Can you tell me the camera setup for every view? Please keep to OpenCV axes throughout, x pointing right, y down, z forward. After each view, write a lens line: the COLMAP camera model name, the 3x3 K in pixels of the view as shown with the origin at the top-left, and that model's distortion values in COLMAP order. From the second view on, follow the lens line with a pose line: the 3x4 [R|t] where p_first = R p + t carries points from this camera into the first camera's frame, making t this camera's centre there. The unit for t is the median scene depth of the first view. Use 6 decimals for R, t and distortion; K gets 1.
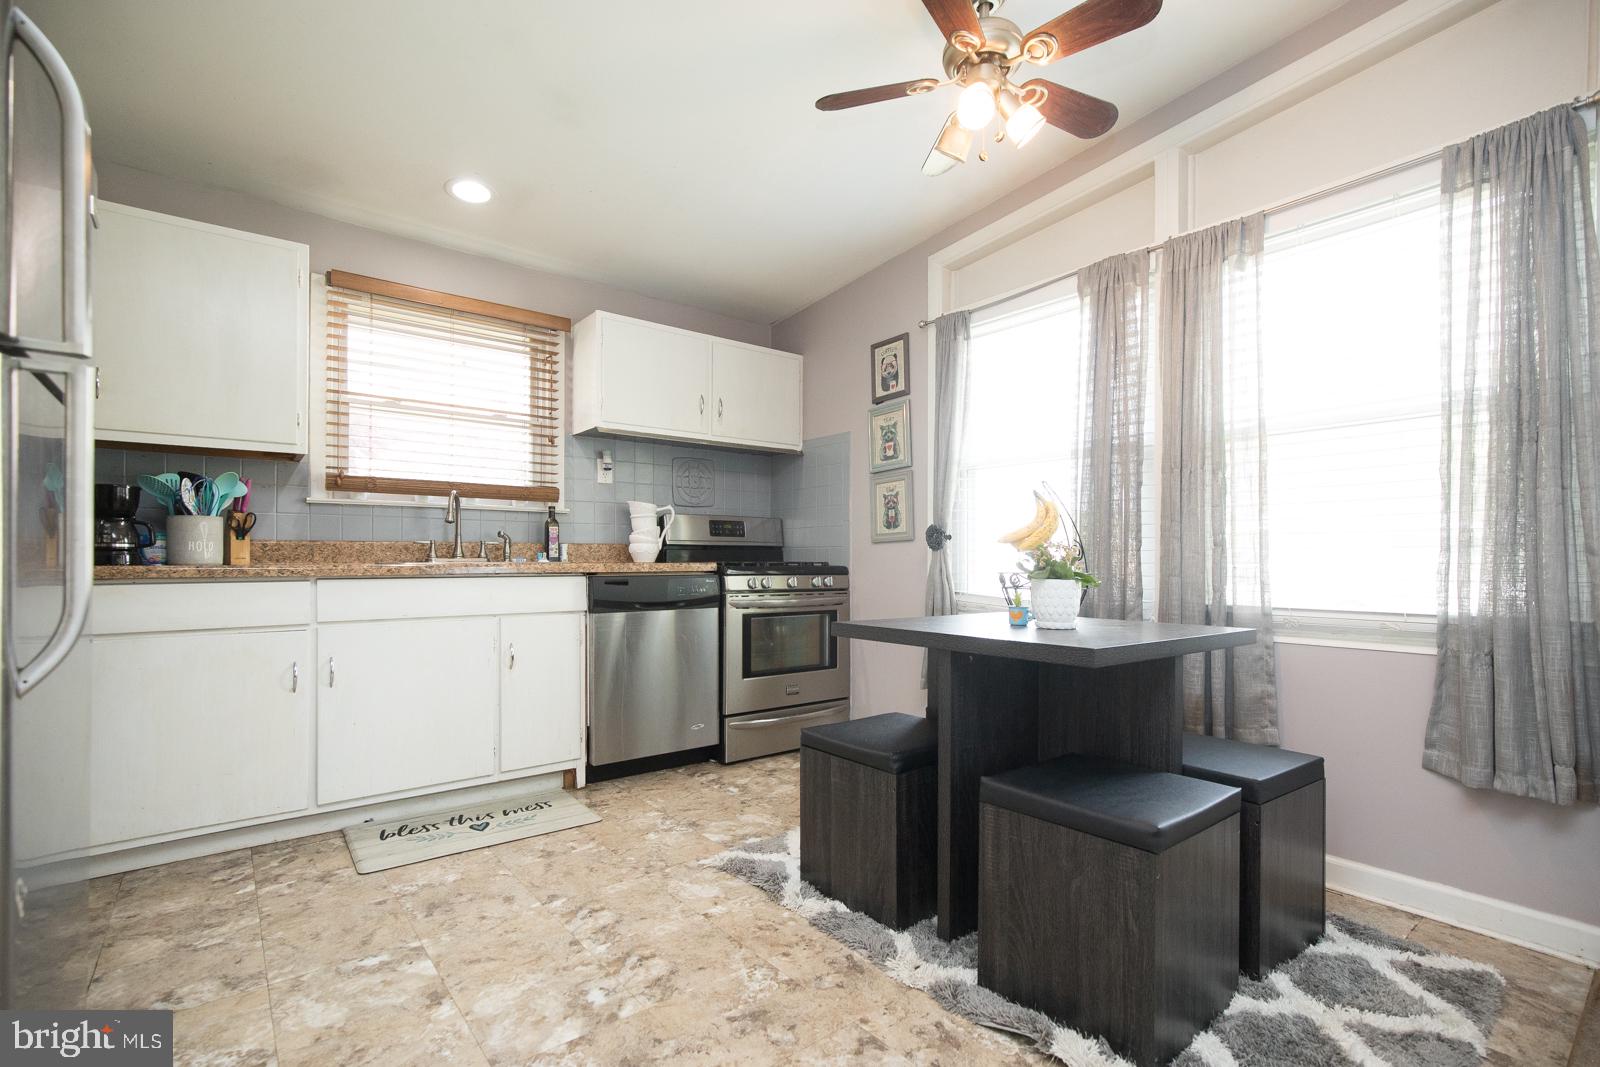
lens RADIAL K [[723.1, 0, 827.4], [0, 723.1, 562.7], [0, 0, 1]] dist [-0.018620, 0.002986]
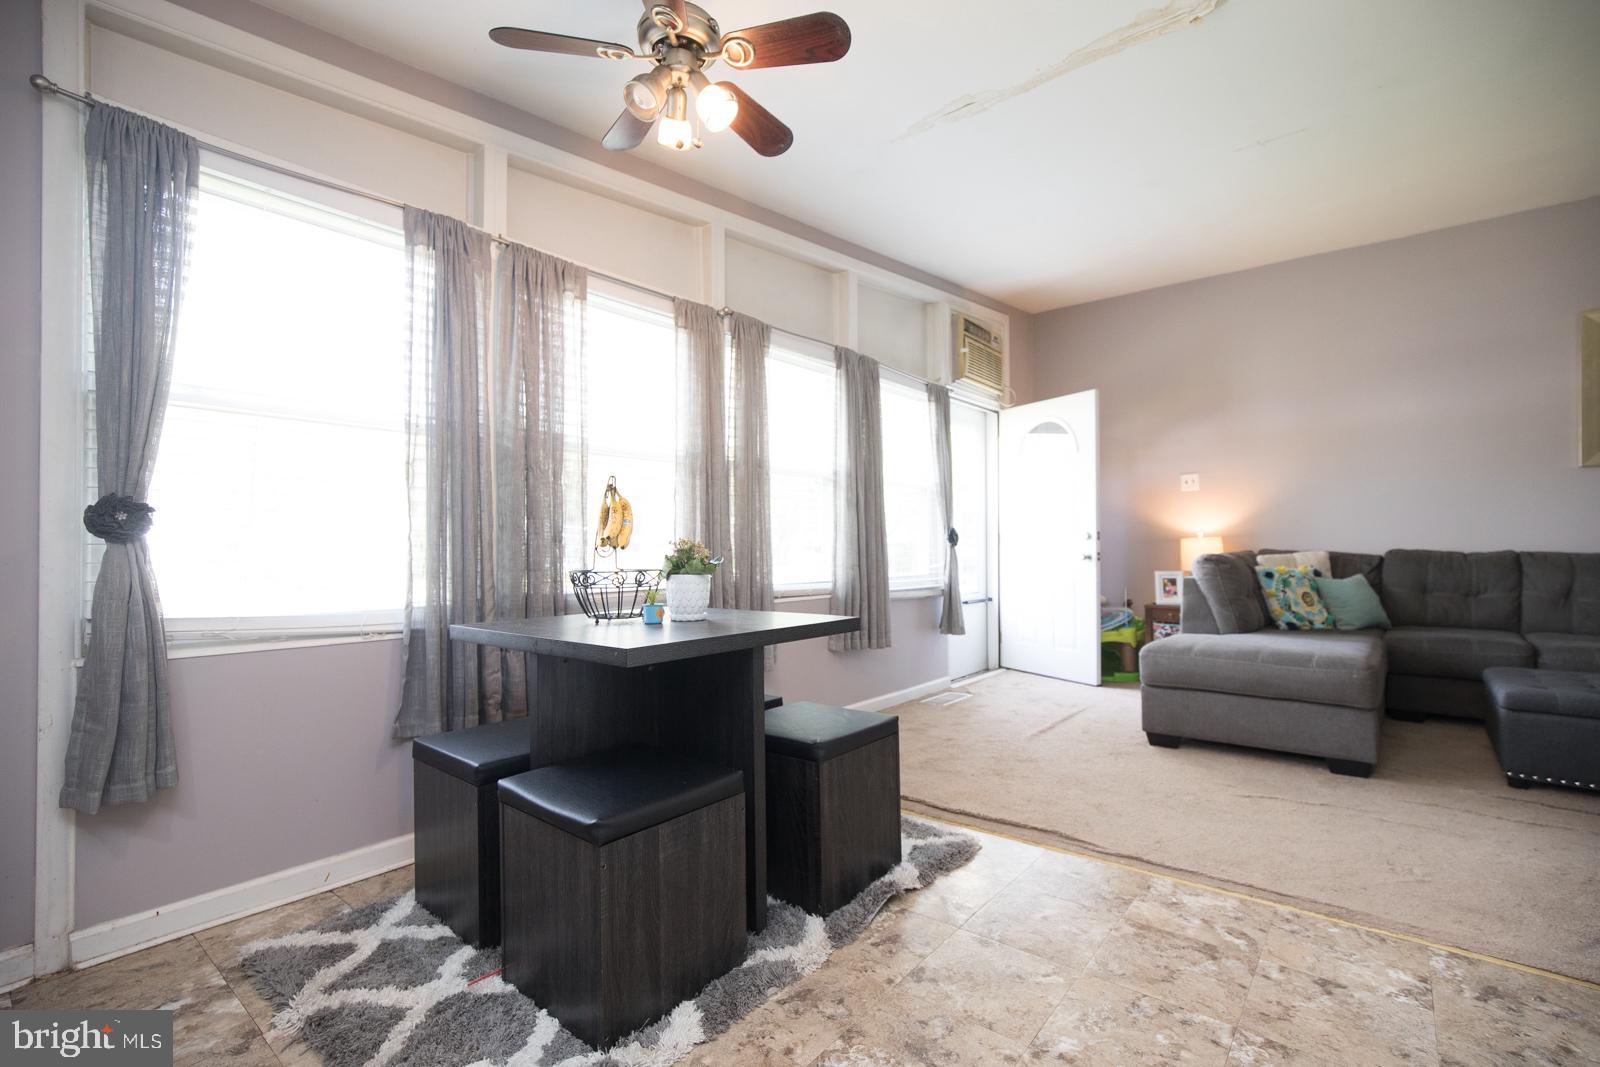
lens RADIAL K [[723.1, 0, 799.9], [0, 723.1, 533.7], [0, 0, 1]] dist [-0.018620, 0.002986]
pose [[-0.180967, 0.019999, 0.983286, -0.738662], [0.010491, 0.999776, -0.018403, -0.013127], [-0.983433, 0.006985, -0.181136, 0.975727]]
